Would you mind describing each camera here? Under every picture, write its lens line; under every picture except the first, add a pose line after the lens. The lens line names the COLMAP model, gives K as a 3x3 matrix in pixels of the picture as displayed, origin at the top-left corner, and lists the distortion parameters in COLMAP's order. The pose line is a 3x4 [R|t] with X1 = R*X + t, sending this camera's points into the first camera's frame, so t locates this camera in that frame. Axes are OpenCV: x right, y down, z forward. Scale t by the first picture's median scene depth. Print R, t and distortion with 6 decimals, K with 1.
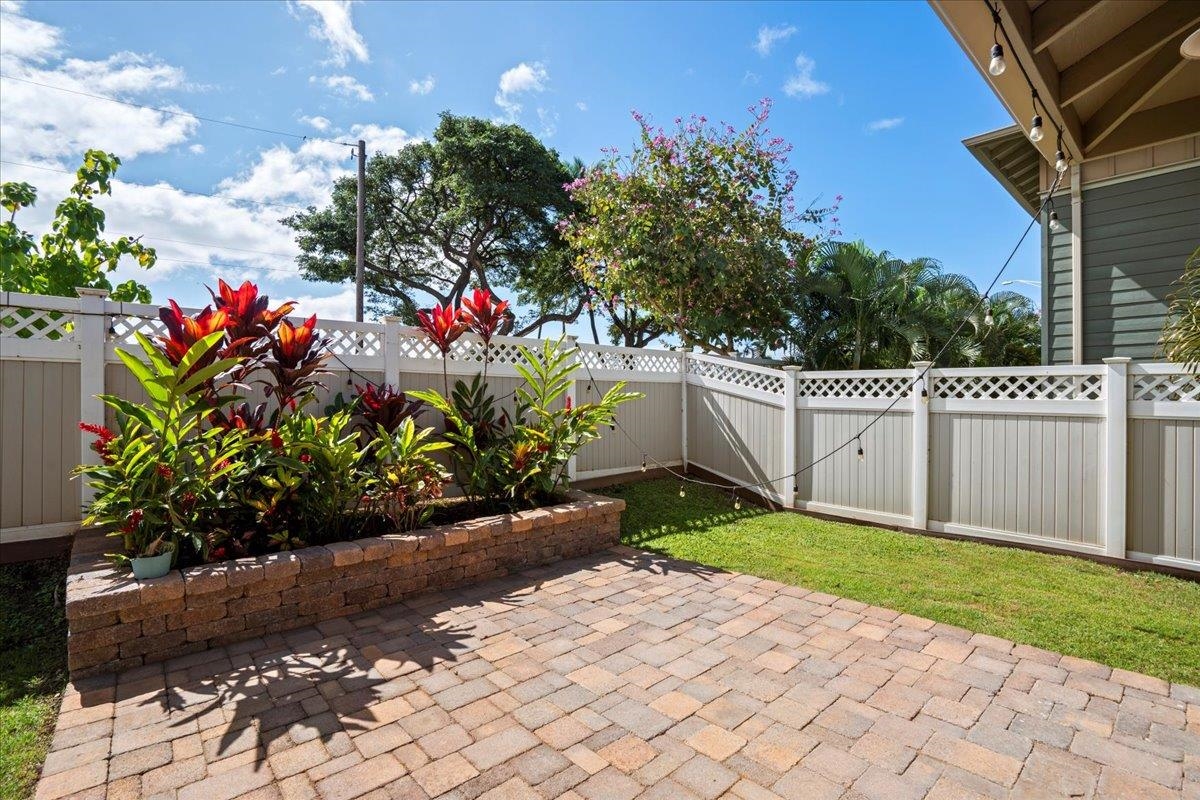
lens RADIAL K [[548.7, 0, 596.4], [0, 548.7, 397.2], [0, 0, 1]] dist [-0.044452, 0.009689]
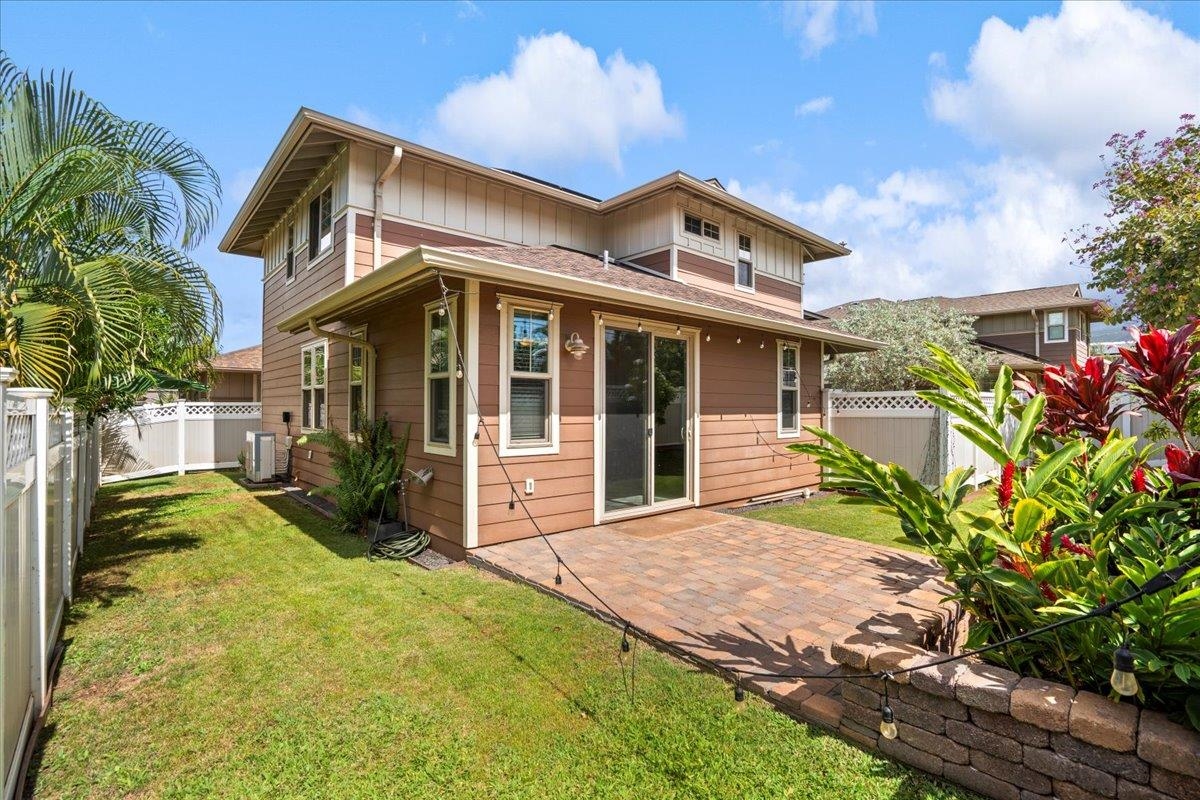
lens RADIAL K [[548.7, 0, 595.2], [0, 548.7, 405.9], [0, 0, 1]] dist [-0.044452, 0.009689]
pose [[-0.999980, 0.003815, -0.005132, 0.340845], [0.003805, 0.999991, 0.002065, -0.057825], [0.005139, 0.002045, -0.999985, 1.796681]]
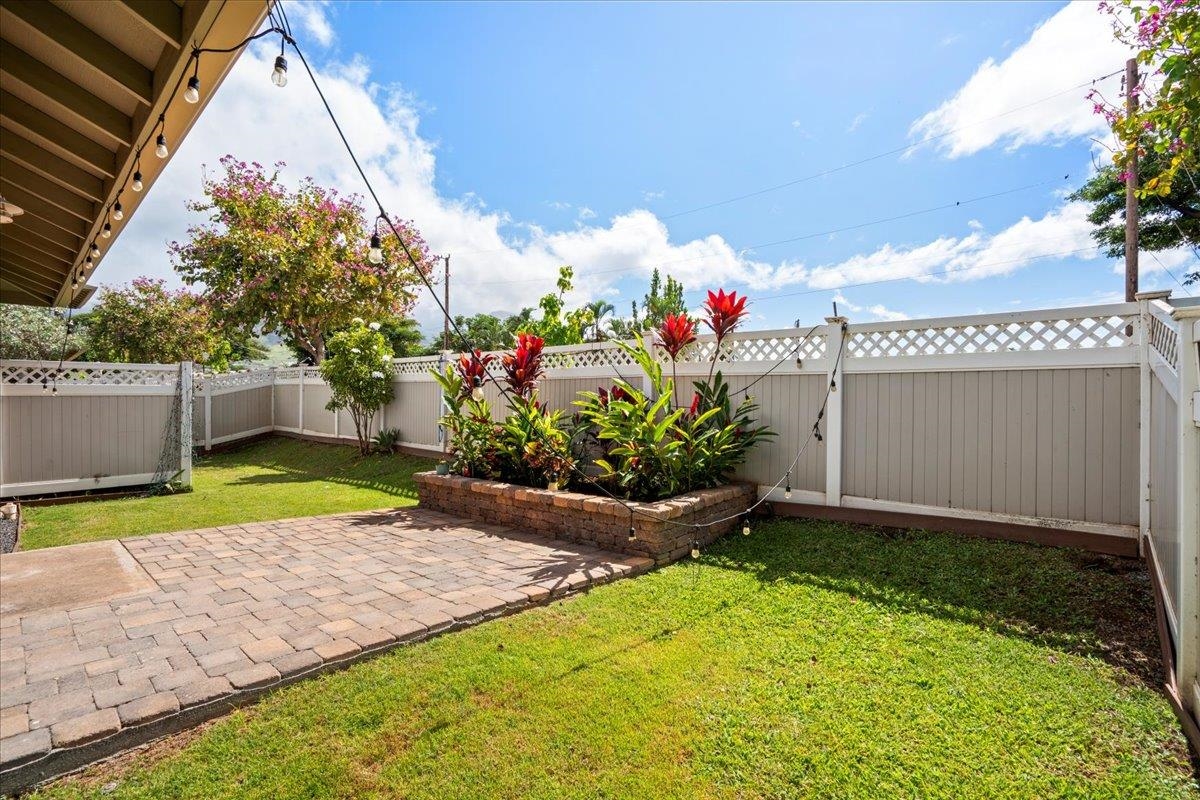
lens RADIAL K [[548.7, 0, 599.8], [0, 548.7, 398.8], [0, 0, 1]] dist [-0.044452, 0.009689]
pose [[0.129764, -0.002909, -0.991541, 1.074868], [-0.003149, 0.999989, -0.003345, 0.011307], [0.991540, 0.003556, 0.129754, 0.927392]]
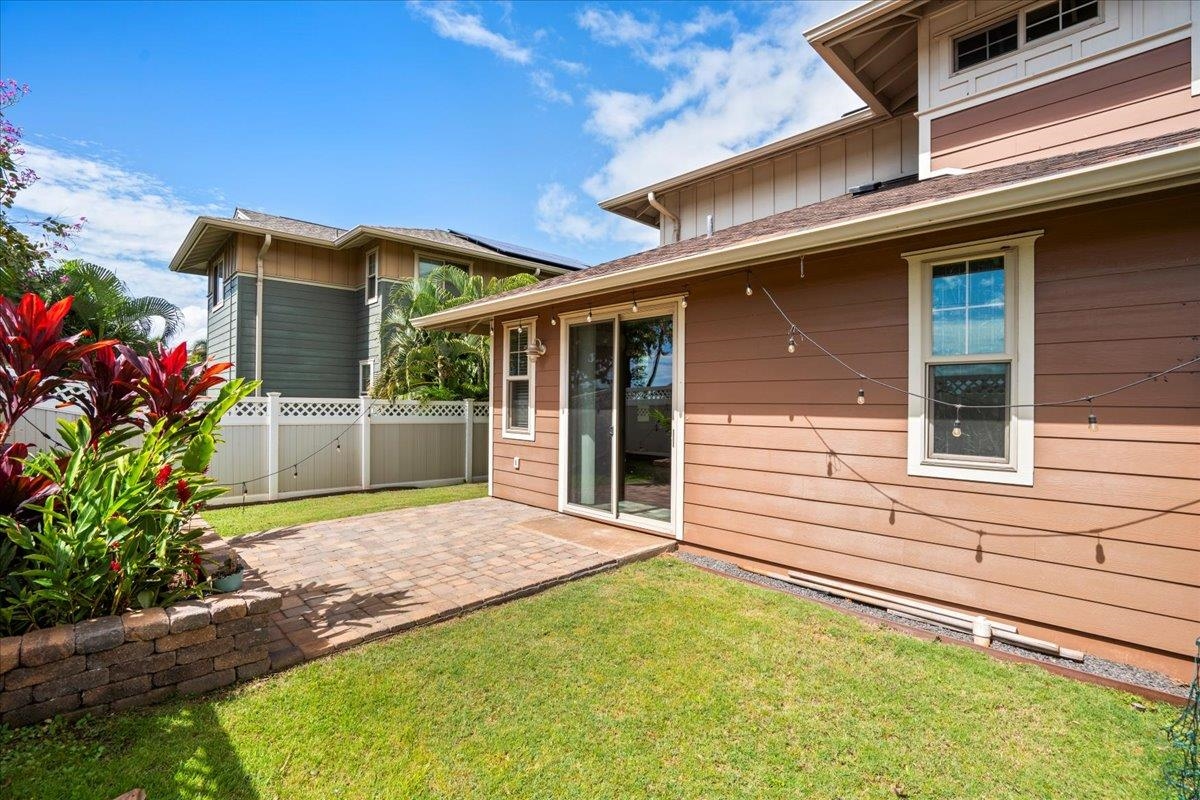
lens RADIAL K [[548.7, 0, 597.0], [0, 548.7, 396.0], [0, 0, 1]] dist [-0.044452, 0.009689]
pose [[-0.041775, 0.018854, 0.998949, -1.375324], [-0.002559, 0.999817, -0.018977, -0.039018], [-0.999124, -0.003349, -0.041719, 0.173941]]
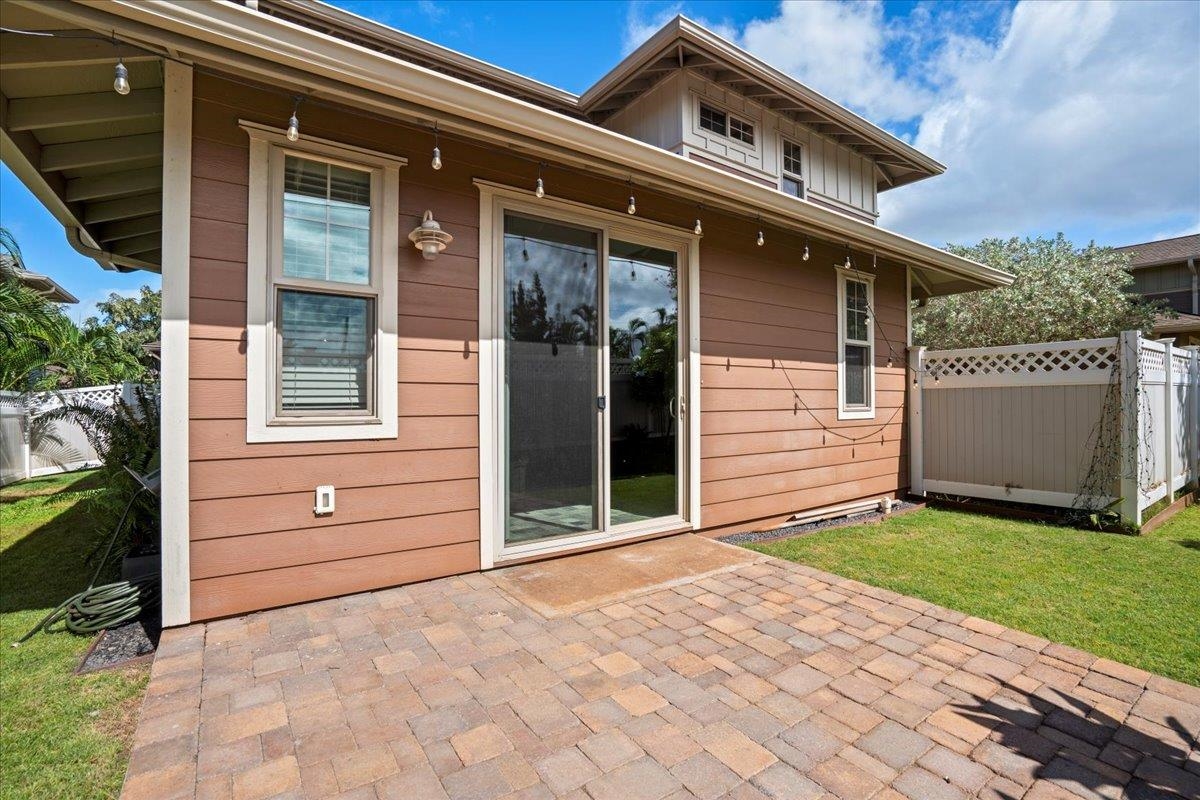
lens RADIAL K [[548.7, 0, 594.7], [0, 548.7, 397.7], [0, 0, 1]] dist [-0.044452, 0.009689]
pose [[-0.993897, 0.009226, 0.109924, 0.062423], [0.009316, 0.999957, 0.000303, 0.018837], [-0.109917, 0.001326, -0.993940, 1.054756]]
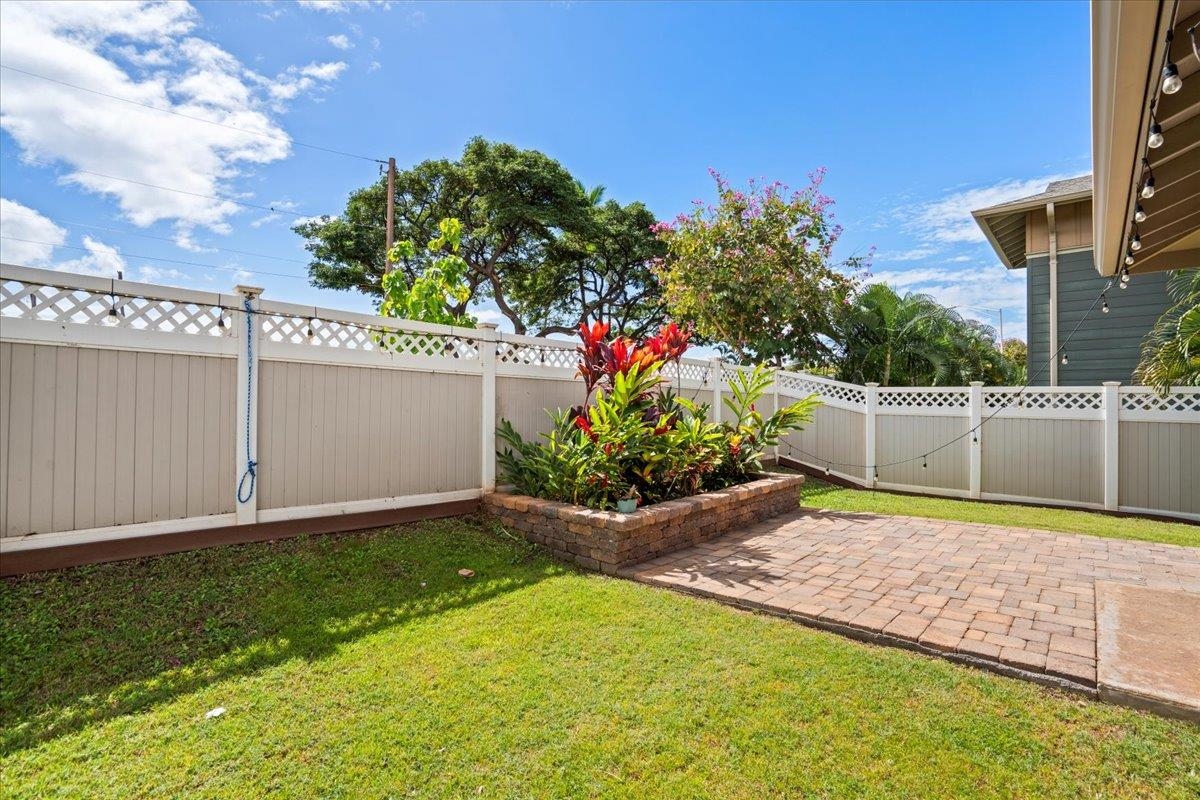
lens RADIAL K [[548.7, 0, 601.6], [0, 548.7, 398.8], [0, 0, 1]] dist [-0.044452, 0.009689]
pose [[0.994424, 0.012144, 0.104753, -0.736537], [-0.010608, 0.999828, -0.015208, 0.016358], [-0.104920, 0.014012, 0.994382, -0.431682]]
